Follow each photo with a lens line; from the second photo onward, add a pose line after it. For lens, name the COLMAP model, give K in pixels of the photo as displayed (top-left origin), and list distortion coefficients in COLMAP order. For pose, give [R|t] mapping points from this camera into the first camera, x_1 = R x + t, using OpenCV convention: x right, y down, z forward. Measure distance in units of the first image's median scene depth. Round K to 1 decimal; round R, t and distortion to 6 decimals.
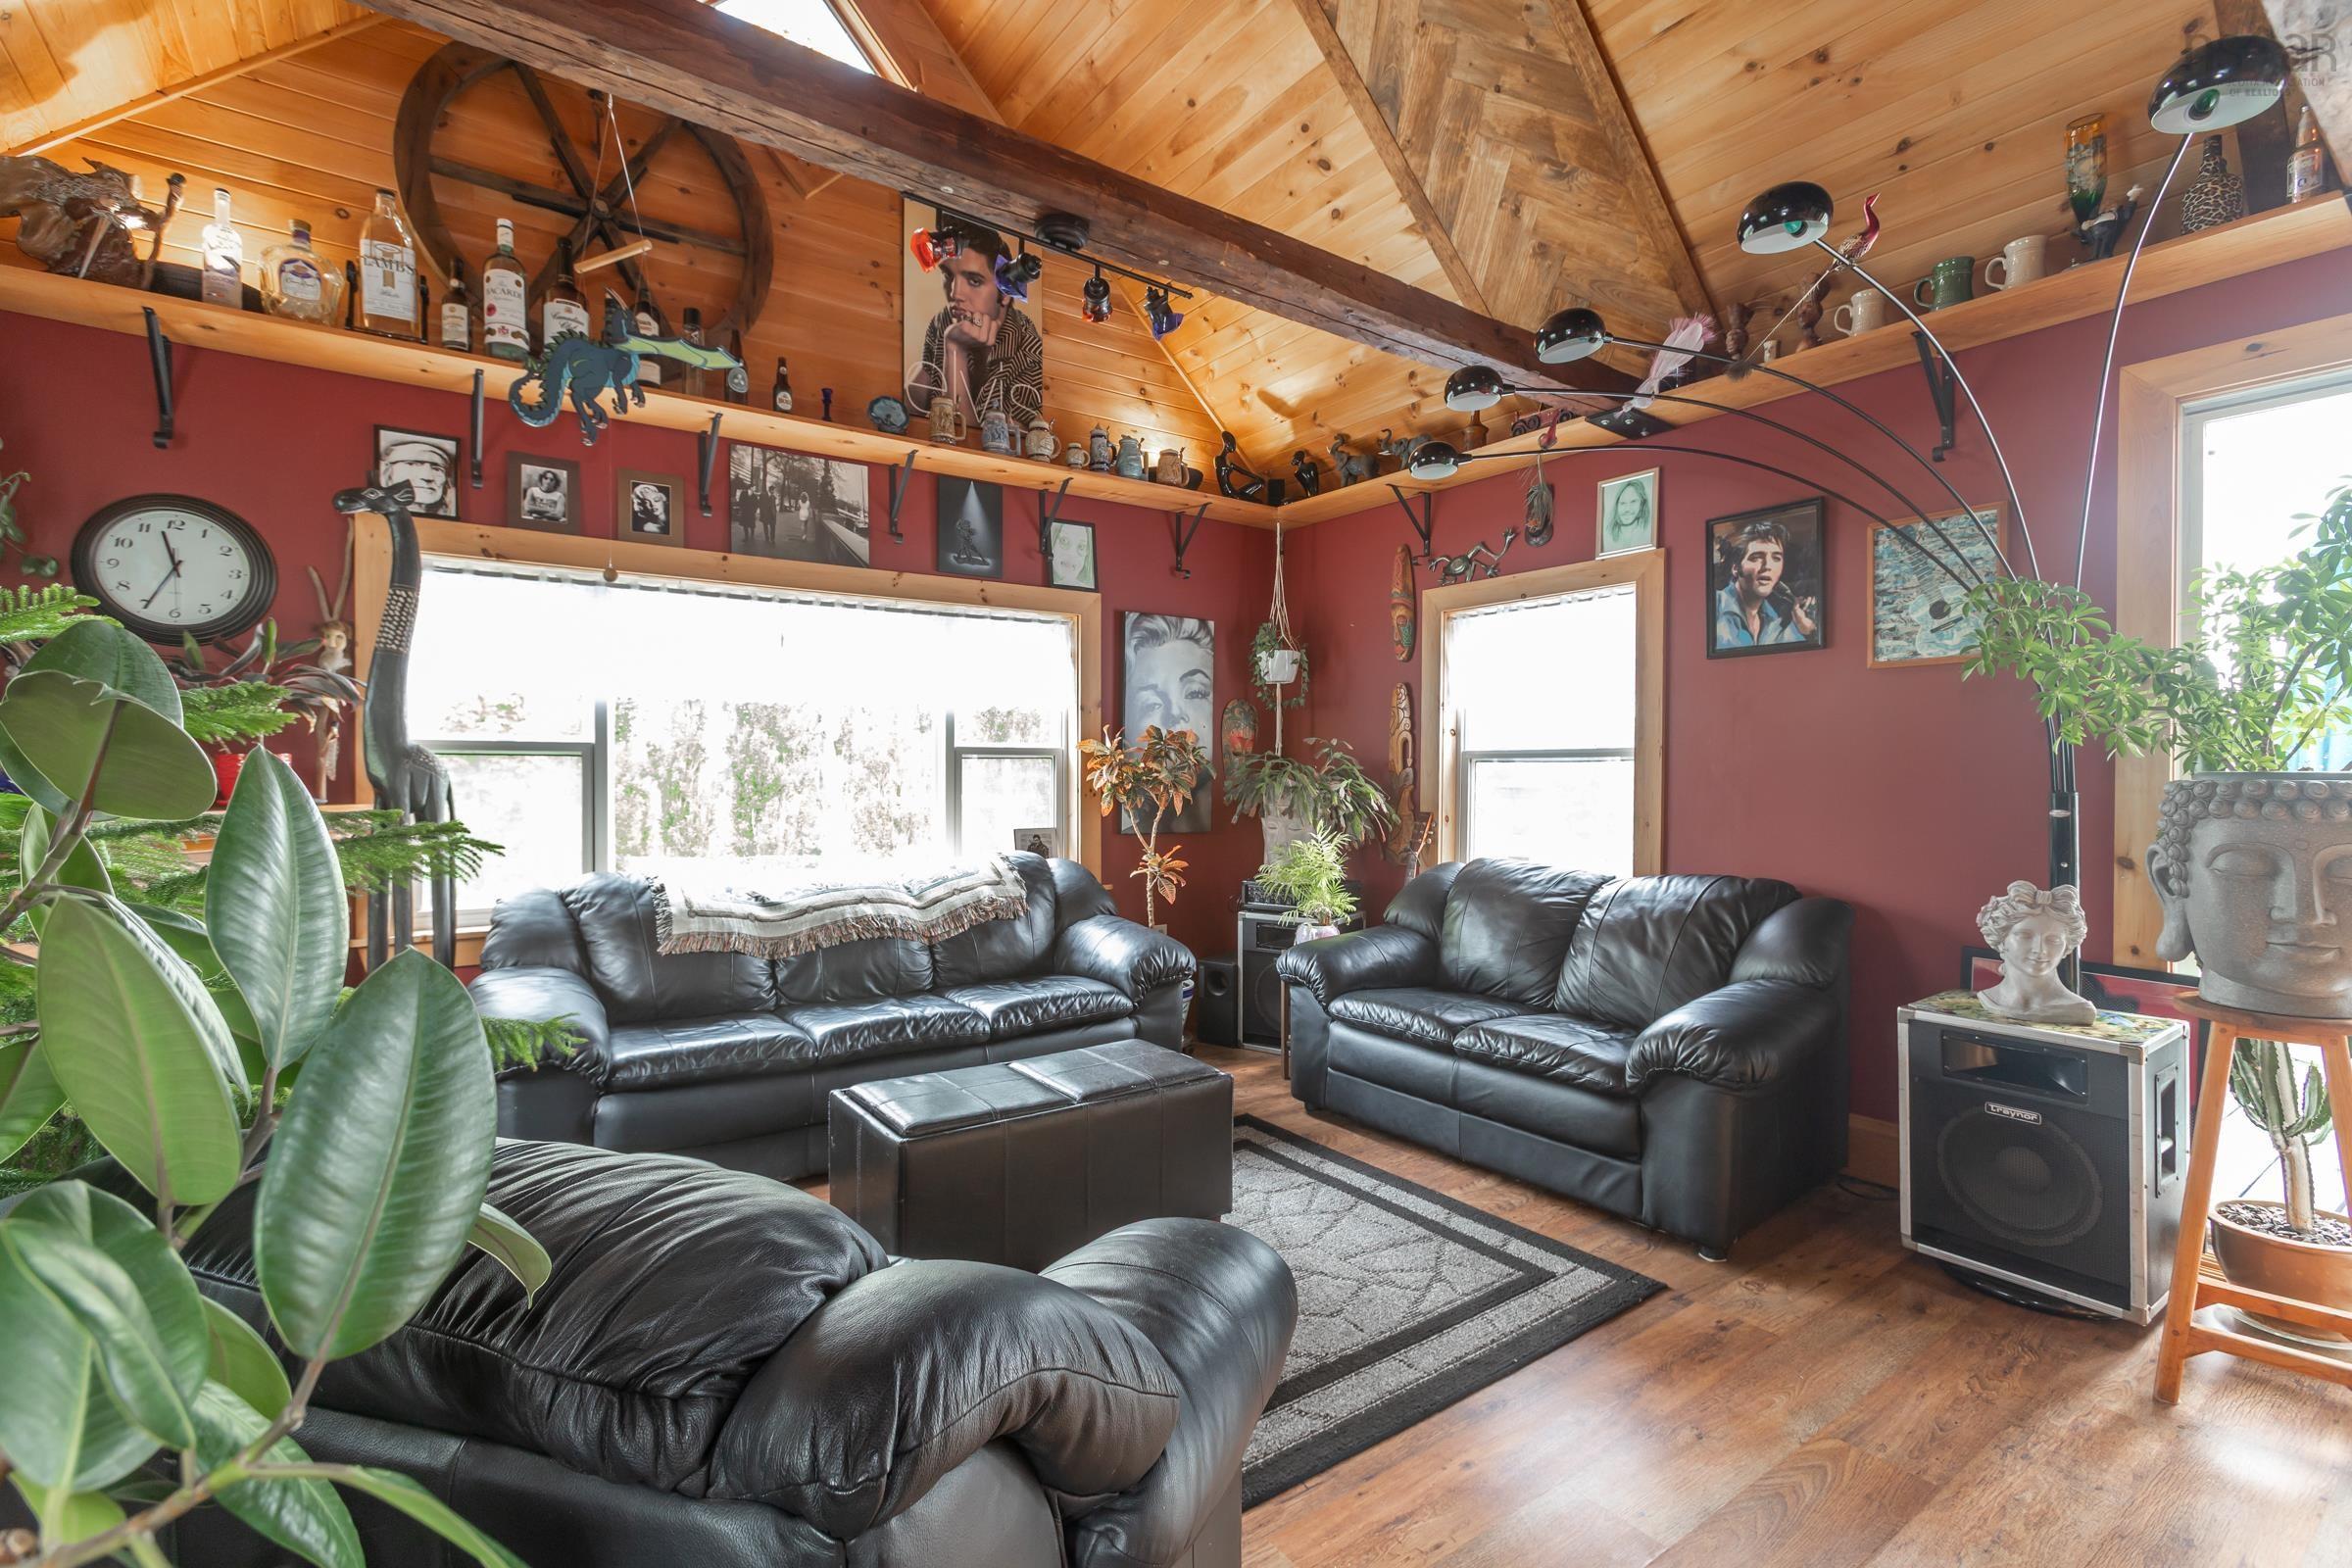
lens RADIAL K [[1050.5, 0, 1174.6], [0, 1050.5, 775.1], [0, 0, 1]] dist [-0.015886, 0.011890]
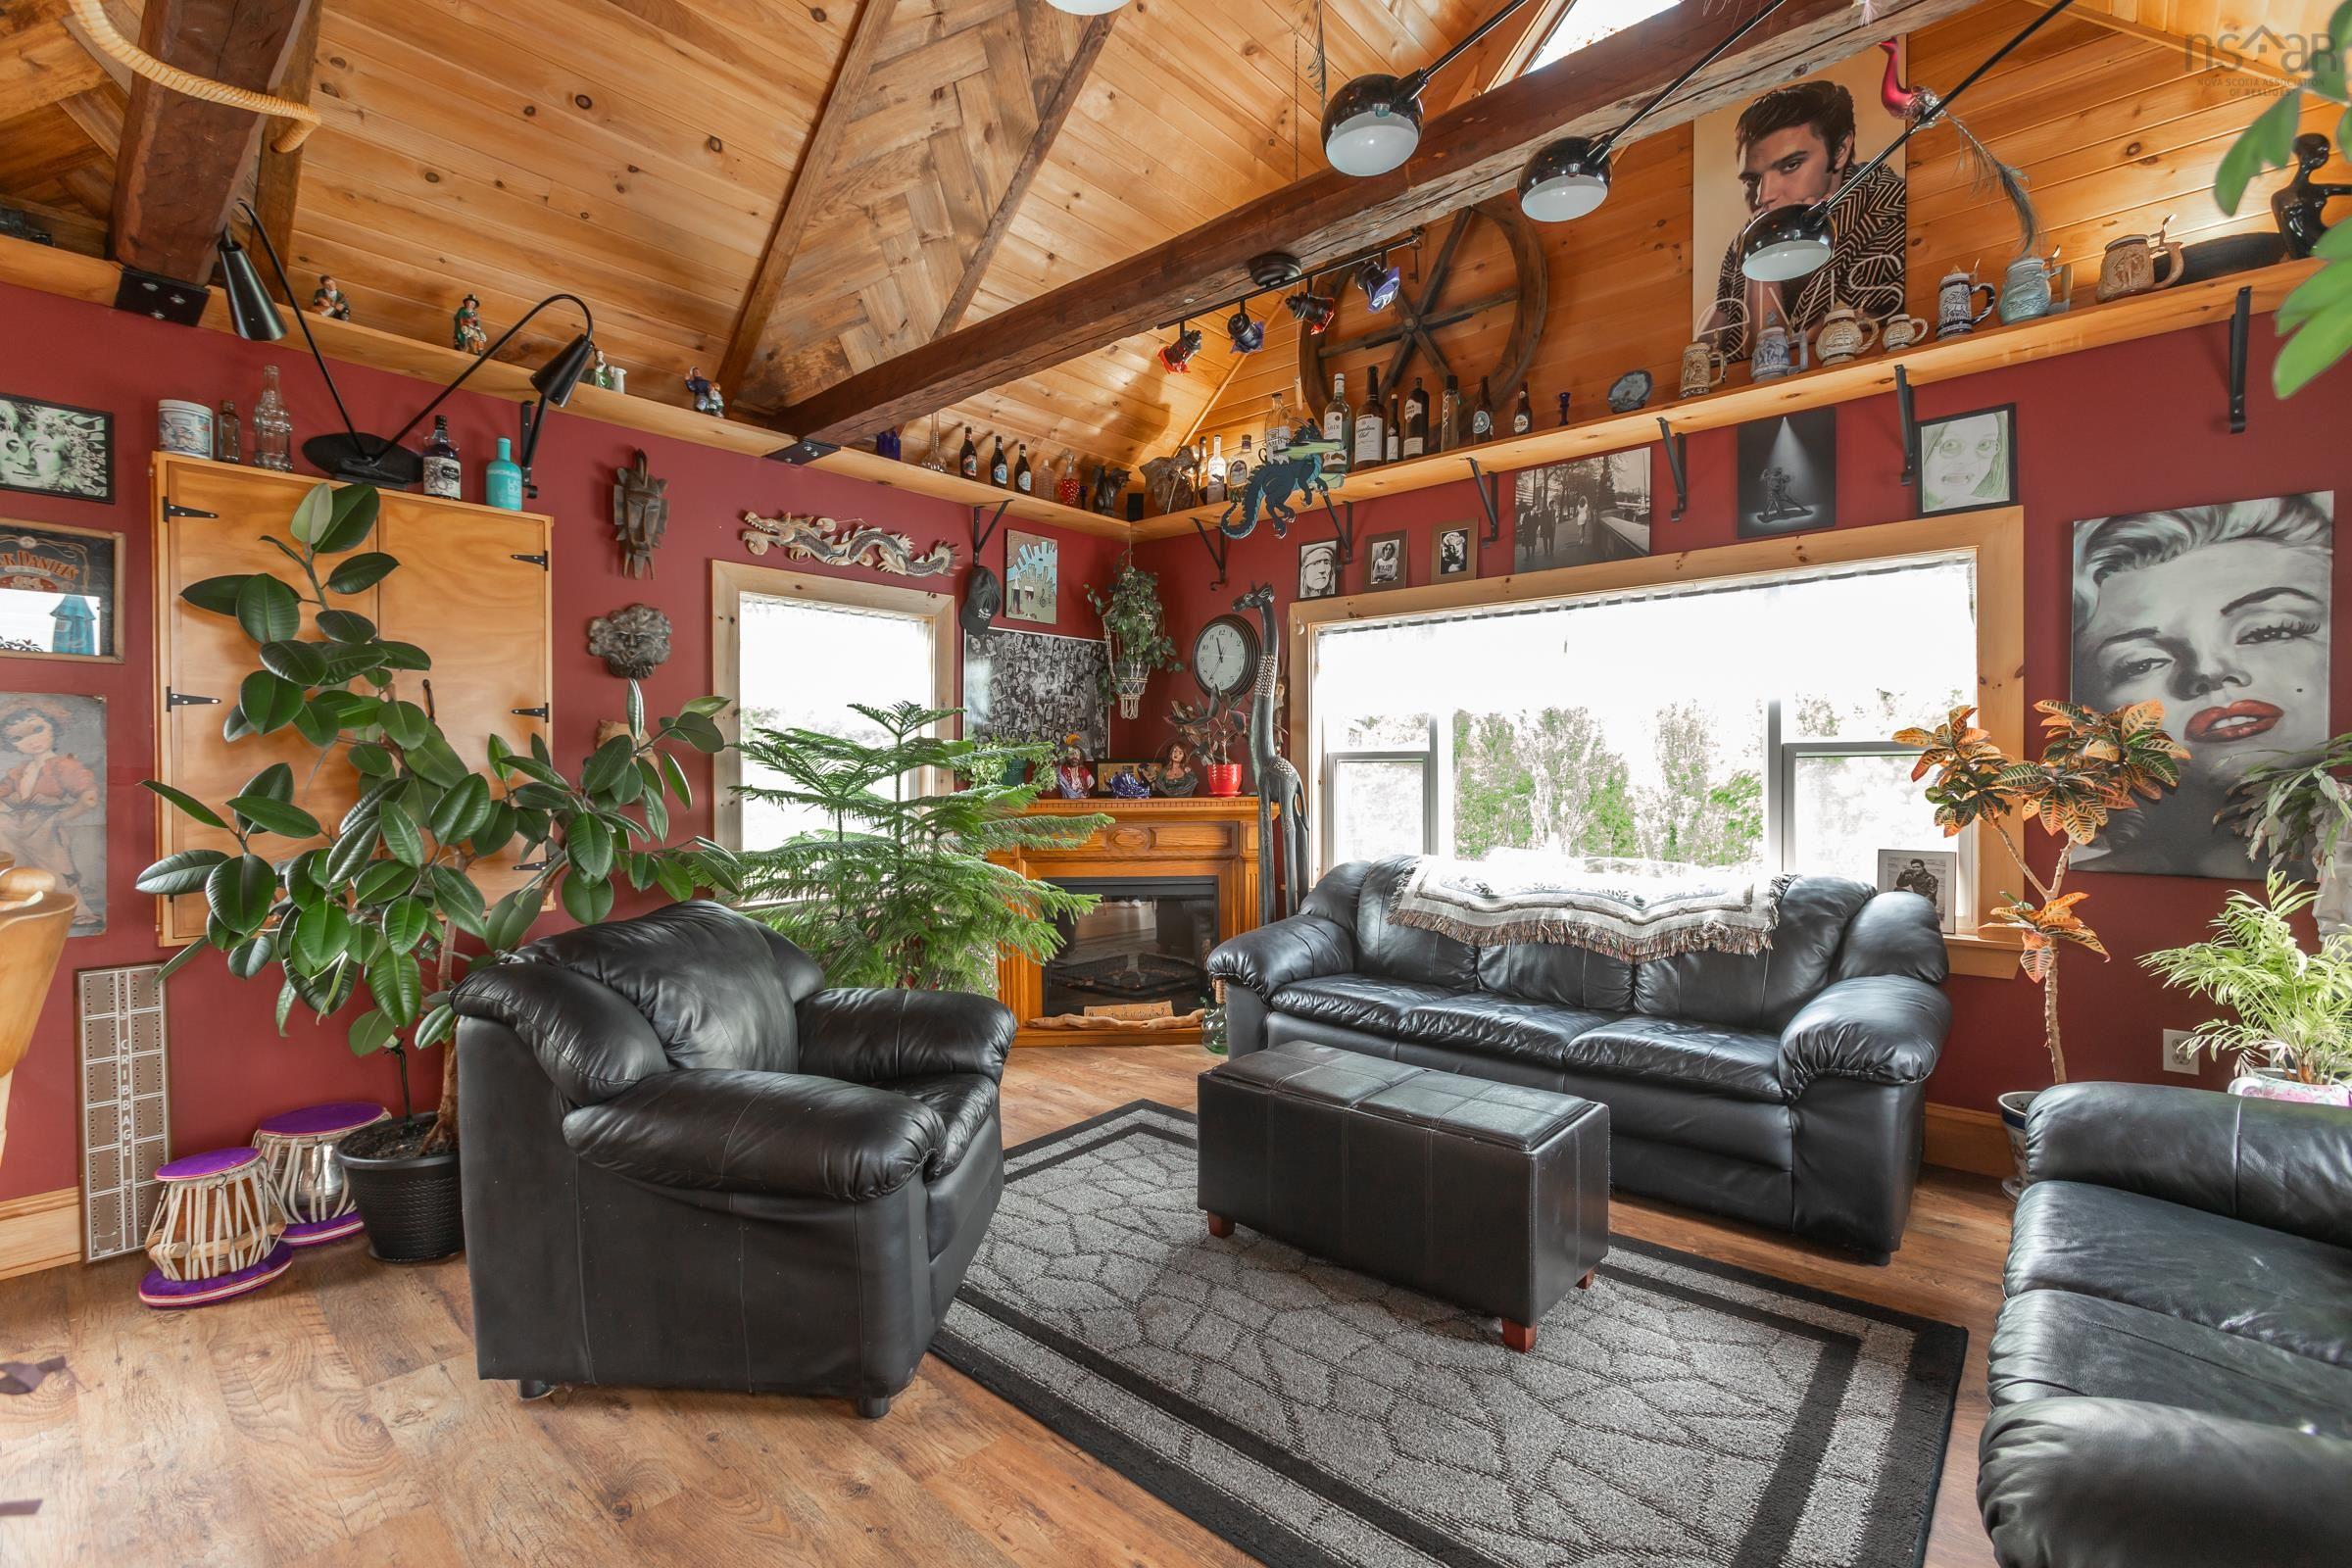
lens RADIAL K [[1050.5, 0, 1181.7], [0, 1050.5, 780.8], [0, 0, 1]] dist [-0.015886, 0.011890]
pose [[0.230643, 0.003511, -0.973032, 0.532046], [-0.002969, 0.999991, 0.002905, 0.000988], [0.973034, 0.002219, 0.230652, 0.391944]]
